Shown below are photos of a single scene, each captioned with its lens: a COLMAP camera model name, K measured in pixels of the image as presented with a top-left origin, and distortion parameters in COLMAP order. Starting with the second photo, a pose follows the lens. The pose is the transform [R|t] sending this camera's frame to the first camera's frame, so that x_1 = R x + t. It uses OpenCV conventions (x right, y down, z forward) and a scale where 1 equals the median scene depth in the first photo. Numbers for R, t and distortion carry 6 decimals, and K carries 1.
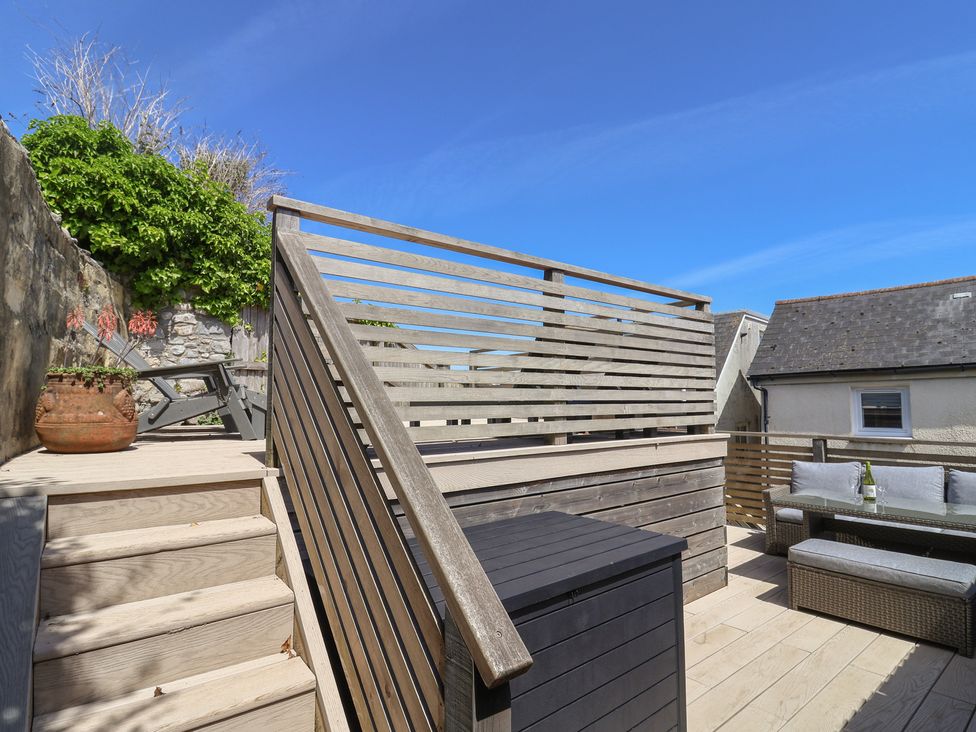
lens RADIAL K [[495.5, 0, 483.3], [0, 495.5, 356.5], [0, 0, 1]] dist [0.001105, -0.014419]
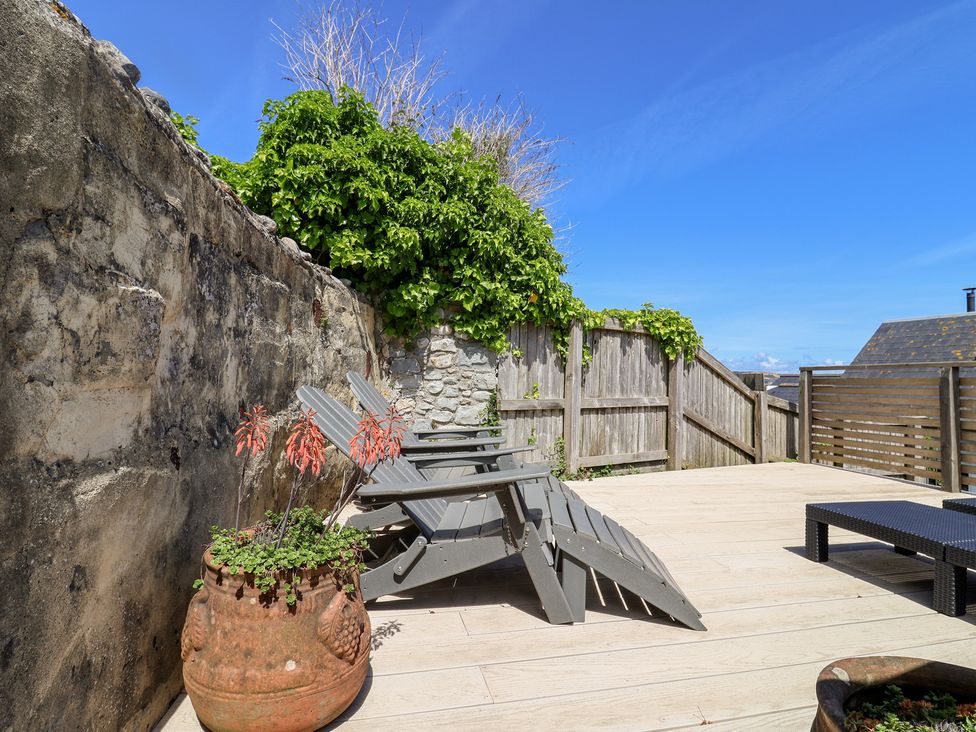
lens RADIAL K [[495.5, 0, 483.3], [0, 495.5, 356.5], [0, 0, 1]] dist [0.001105, -0.014419]
pose [[0.900993, 0.011700, -0.433676, -0.233851], [0.001561, 0.999542, 0.030210, -0.089165], [0.433831, -0.027896, 0.900562, 0.367594]]
